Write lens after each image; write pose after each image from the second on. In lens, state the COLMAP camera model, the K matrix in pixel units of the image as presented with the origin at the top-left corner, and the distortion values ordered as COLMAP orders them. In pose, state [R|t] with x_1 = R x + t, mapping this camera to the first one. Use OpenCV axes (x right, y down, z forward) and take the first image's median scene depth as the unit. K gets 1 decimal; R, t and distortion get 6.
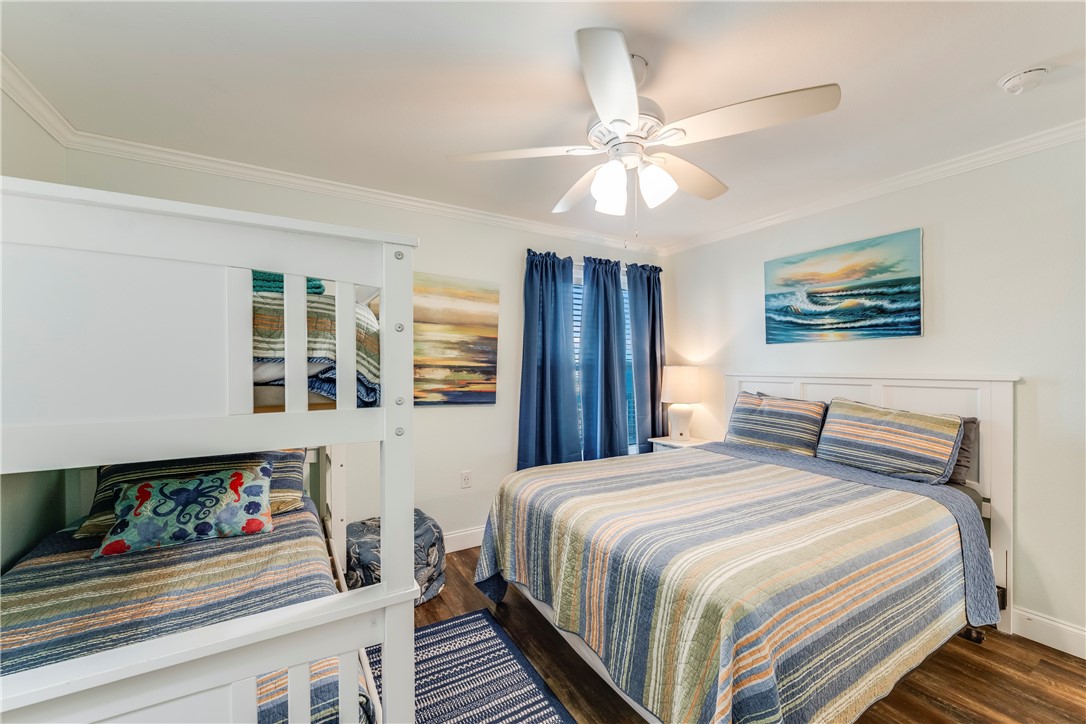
lens RADIAL K [[428.7, 0, 545.4], [0, 428.7, 363.4], [0, 0, 1]] dist [-0.000309, -0.000166]
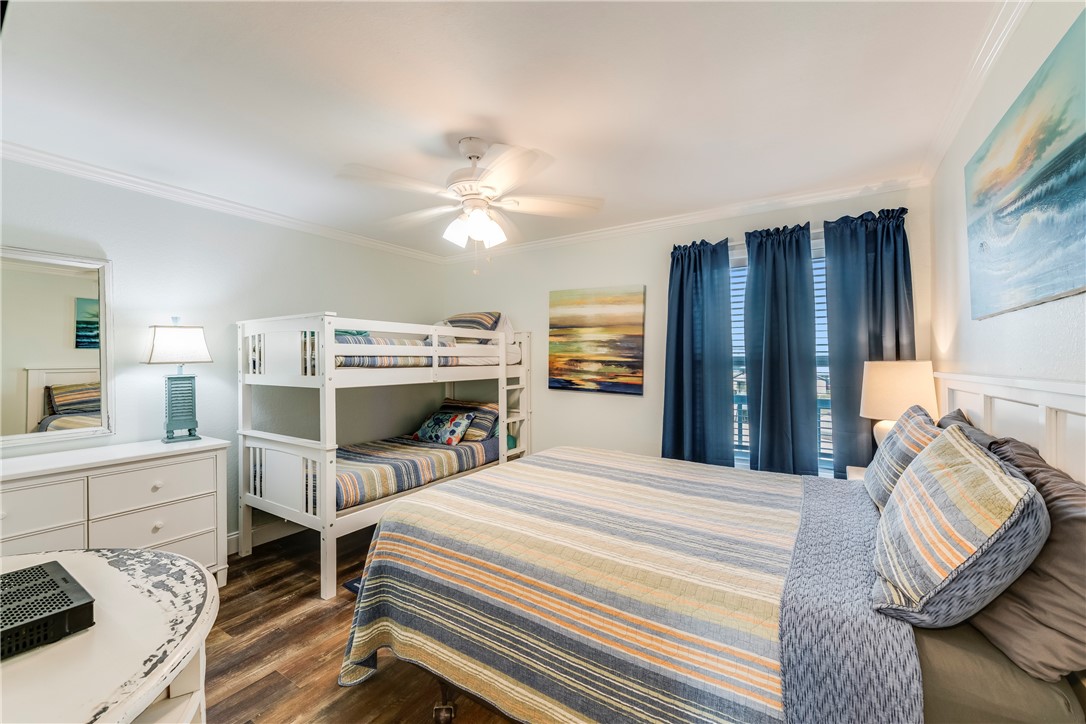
lens RADIAL K [[425.1, 0, 546.2], [0, 425.1, 361.0], [0, 0, 1]] dist [0.000259, -0.000119]
pose [[0.455369, 0.002490, -0.890300, 0.774789], [0.004555, 0.999976, 0.005127, -0.000167], [0.890291, -0.006390, 0.455347, 0.304581]]
